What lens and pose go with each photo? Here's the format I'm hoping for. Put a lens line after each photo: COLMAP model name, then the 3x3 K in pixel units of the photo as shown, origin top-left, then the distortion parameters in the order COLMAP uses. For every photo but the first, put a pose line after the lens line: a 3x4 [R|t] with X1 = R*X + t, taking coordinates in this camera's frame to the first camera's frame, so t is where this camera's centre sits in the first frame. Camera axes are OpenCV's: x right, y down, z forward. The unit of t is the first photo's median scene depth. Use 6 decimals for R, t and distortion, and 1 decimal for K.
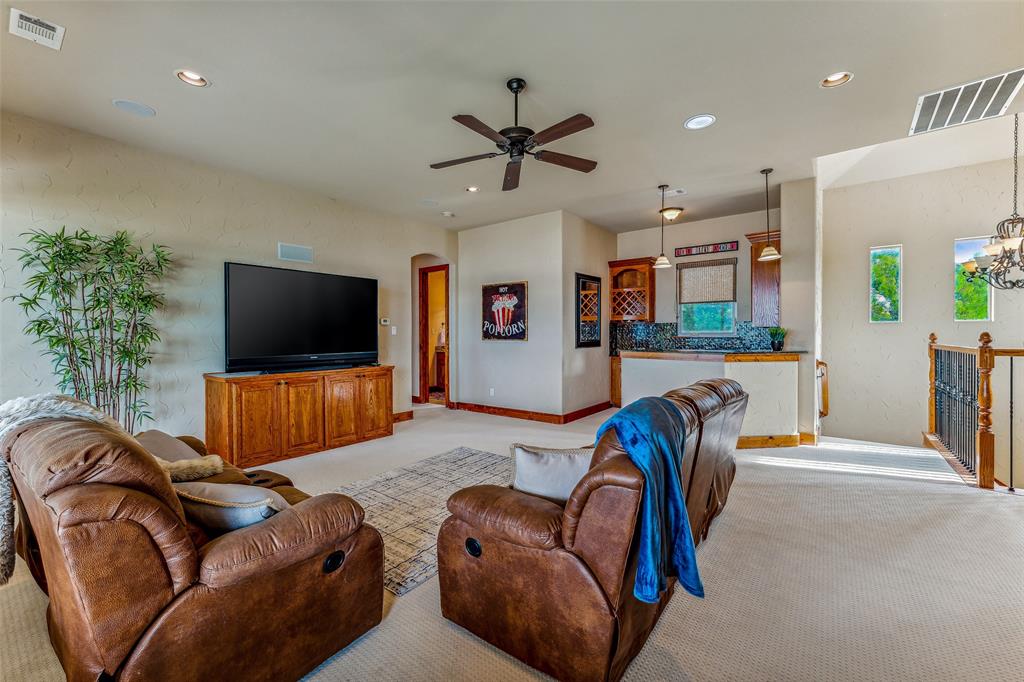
lens RADIAL K [[410.5, 0, 507.5], [0, 410.5, 340.6], [0, 0, 1]] dist [0.001767, 0.000963]
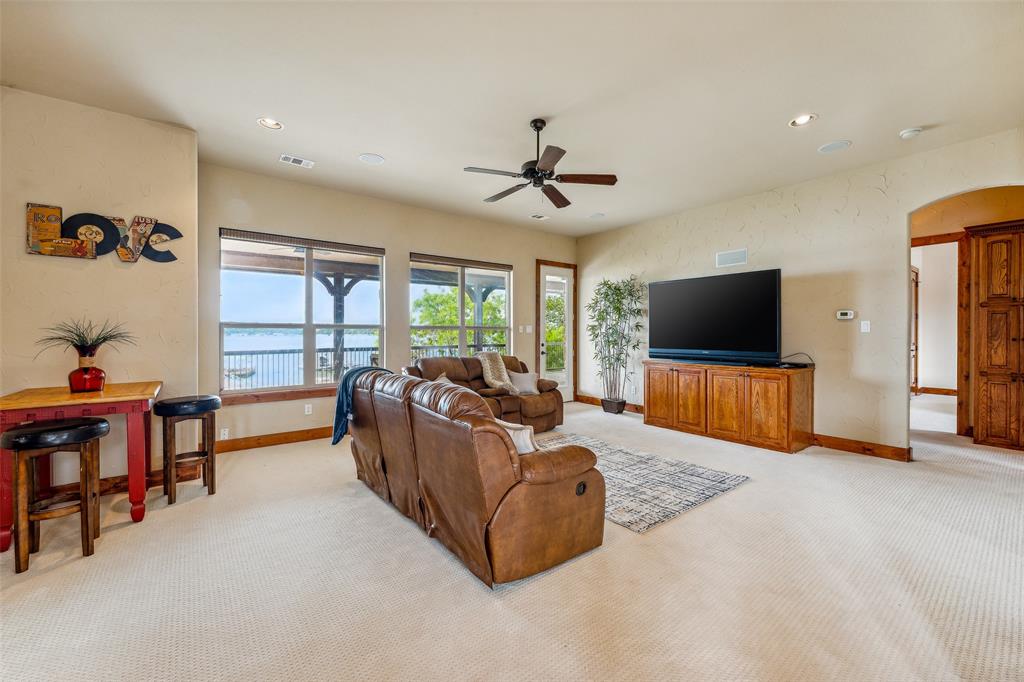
lens RADIAL K [[410.5, 0, 518.3], [0, 410.5, 336.5], [0, 0, 1]] dist [0.001767, 0.000963]
pose [[-0.235674, 0.017686, -0.971671, 0.871158], [-0.003273, 0.999814, 0.018993, -0.027517], [0.971827, 0.007657, -0.235572, 0.874724]]
